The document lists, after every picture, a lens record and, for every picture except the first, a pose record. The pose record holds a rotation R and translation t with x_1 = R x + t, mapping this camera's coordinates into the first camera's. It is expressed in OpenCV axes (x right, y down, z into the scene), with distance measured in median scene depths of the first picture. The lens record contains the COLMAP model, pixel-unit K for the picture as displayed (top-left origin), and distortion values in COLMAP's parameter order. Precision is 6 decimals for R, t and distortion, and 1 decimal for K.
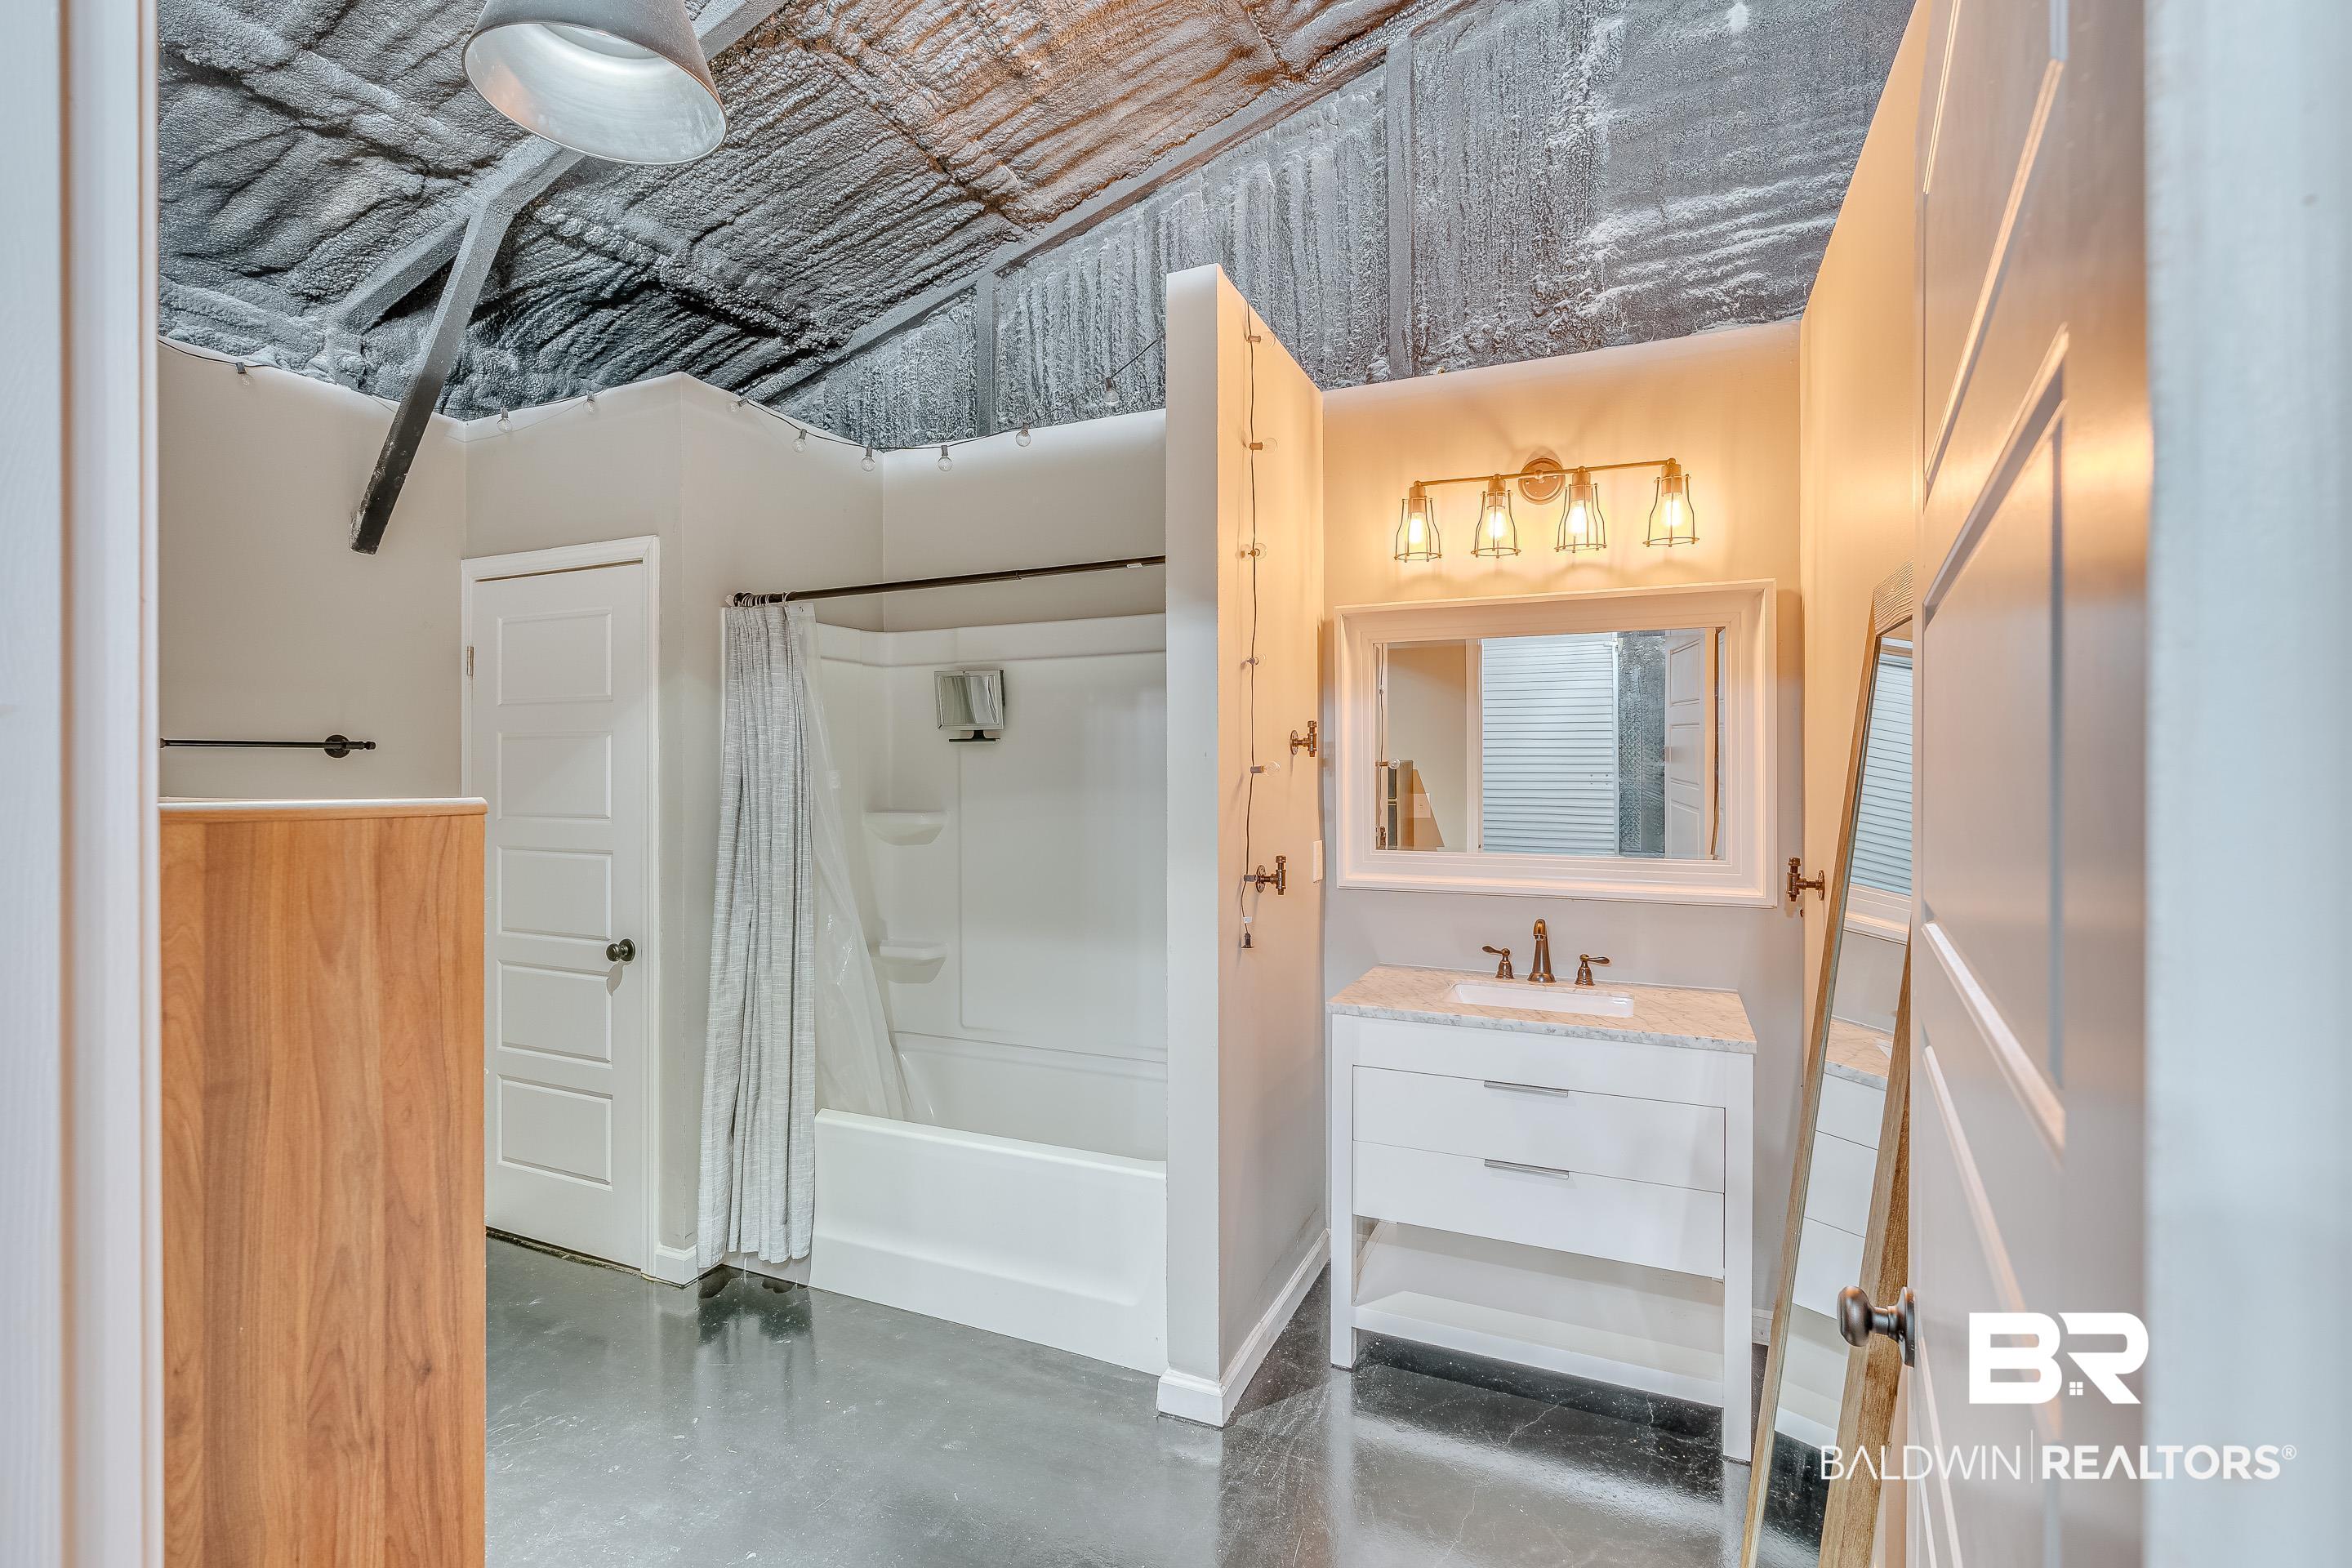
lens RADIAL K [[1051.1, 0, 1171.1], [0, 1051.1, 791.4], [0, 0, 1]] dist [-0.004829, -0.000666]
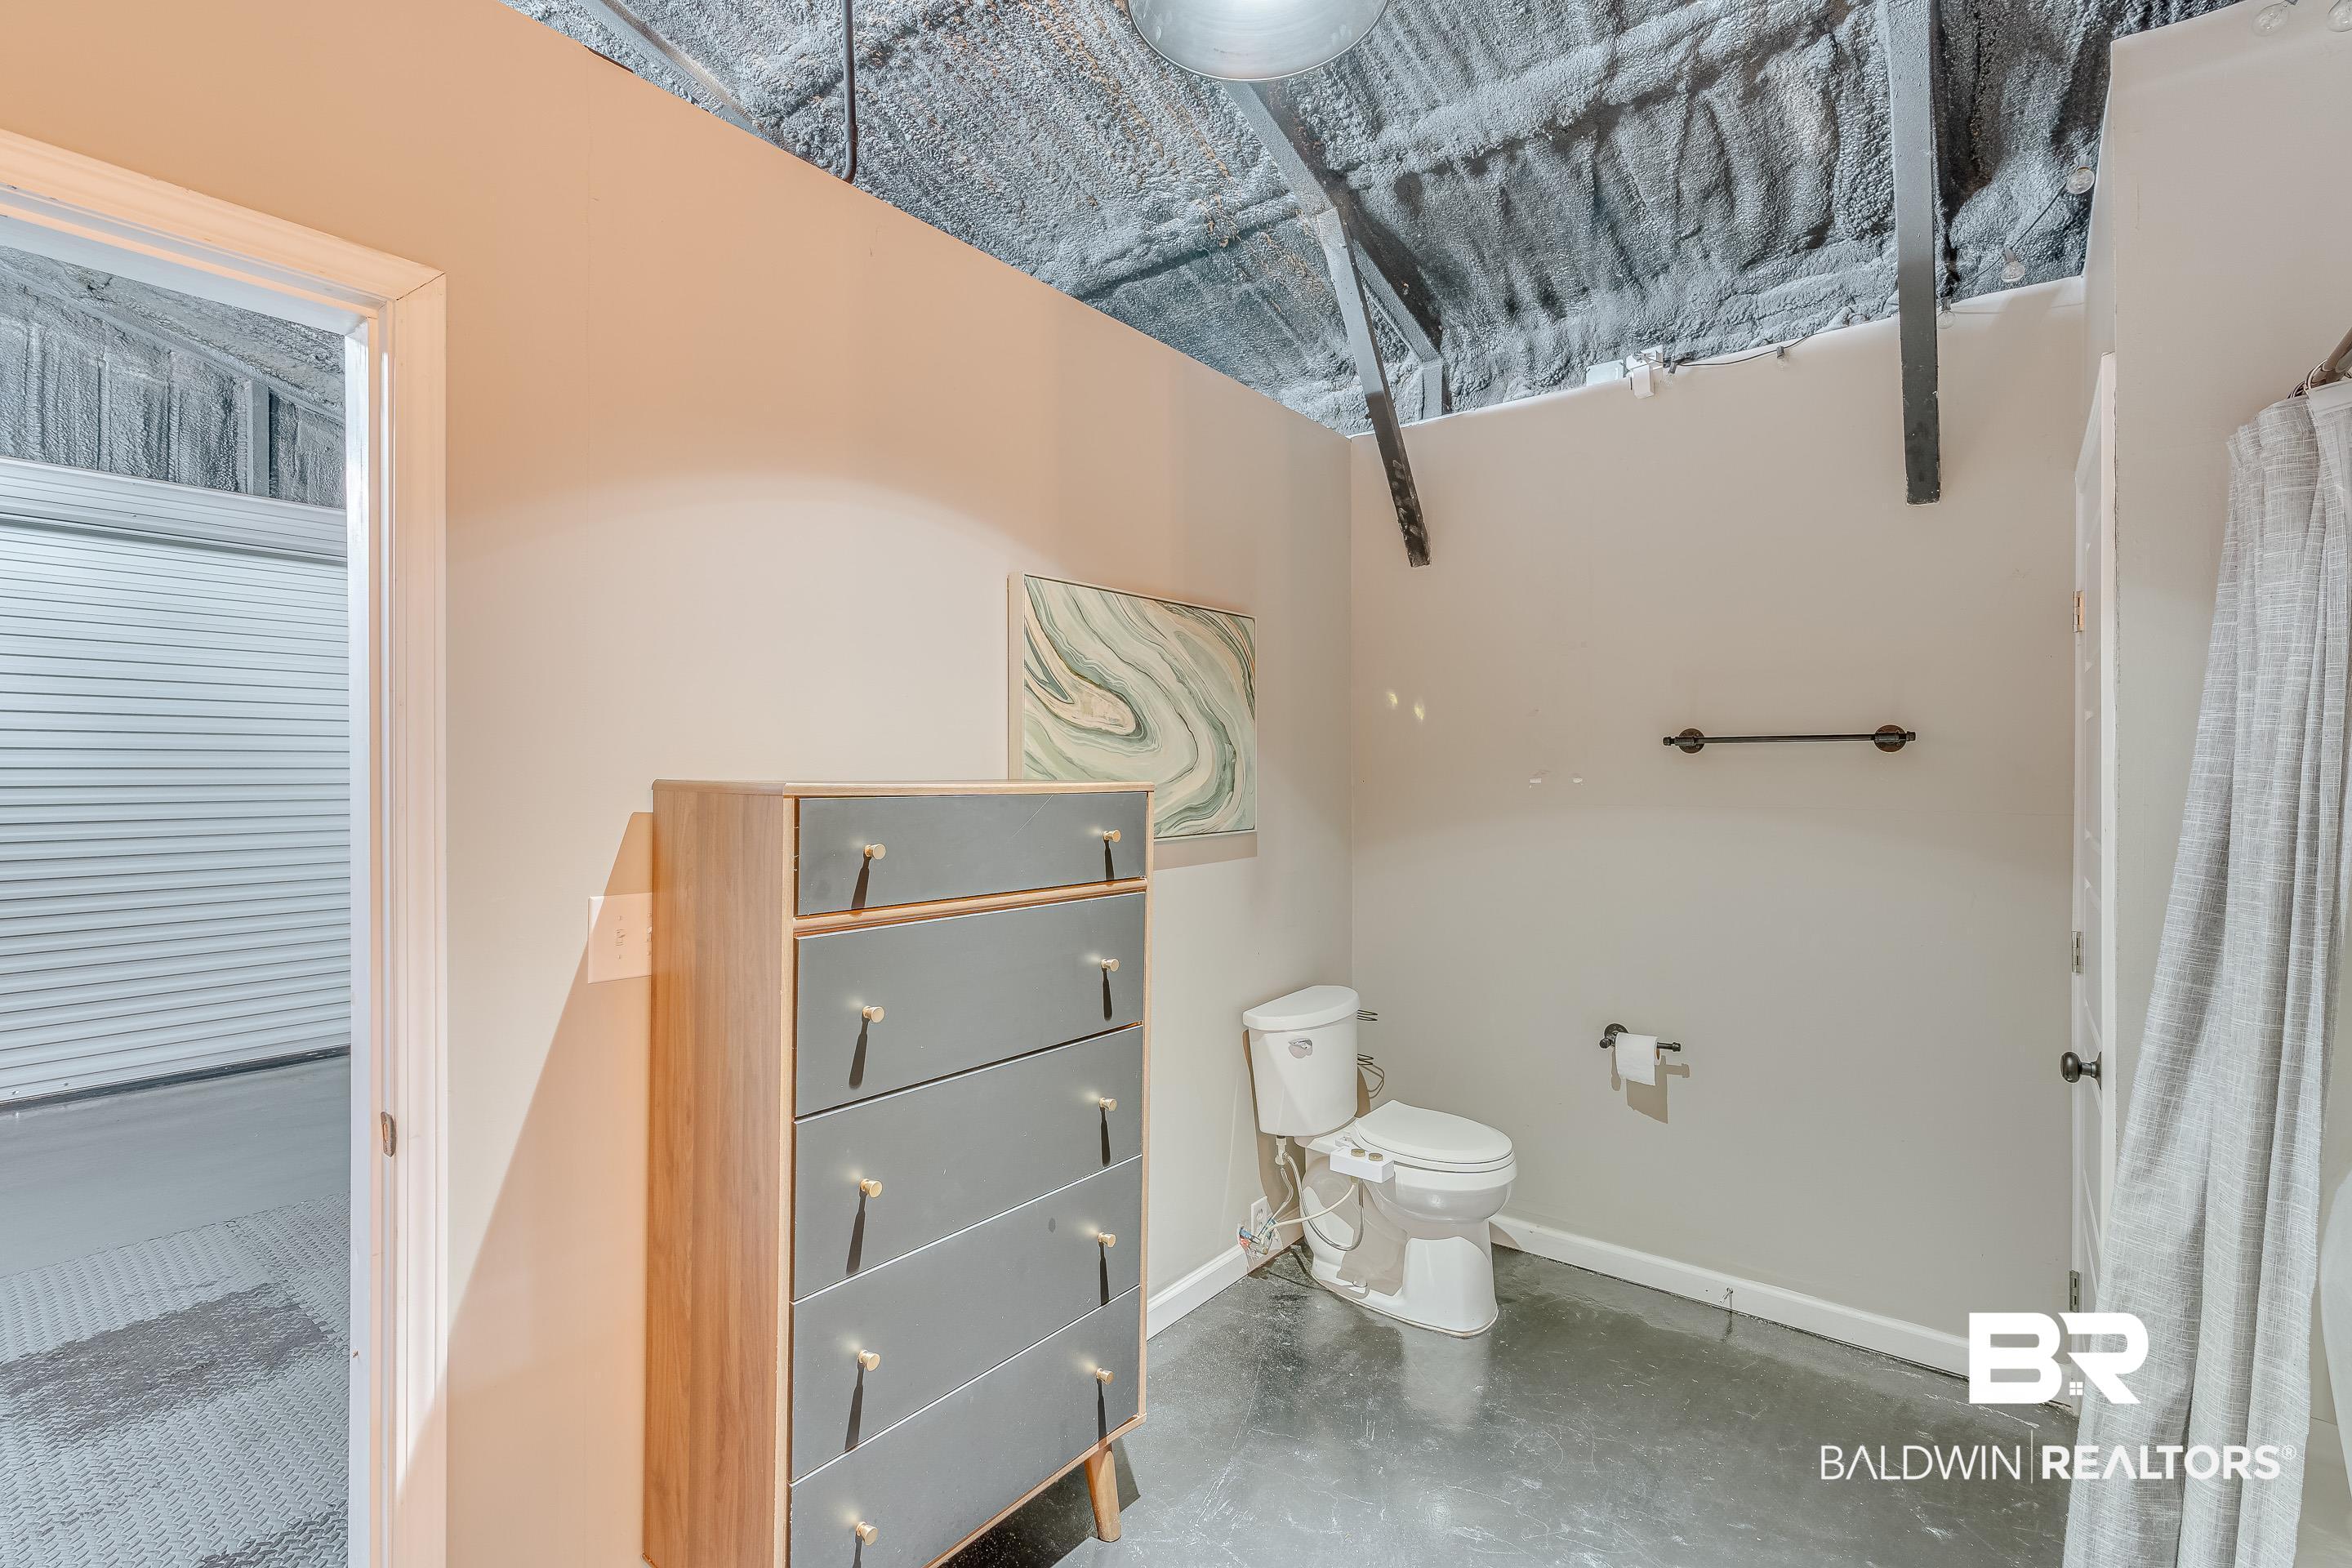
lens RADIAL K [[1051.1, 0, 1171.1], [0, 1051.1, 791.4], [0, 0, 1]] dist [-0.004829, -0.000666]
pose [[-0.233251, 0.023297, -0.972137, 0.215582], [-0.015444, 0.999498, 0.027658, -0.016445], [0.972294, 0.021465, -0.232774, 0.737904]]
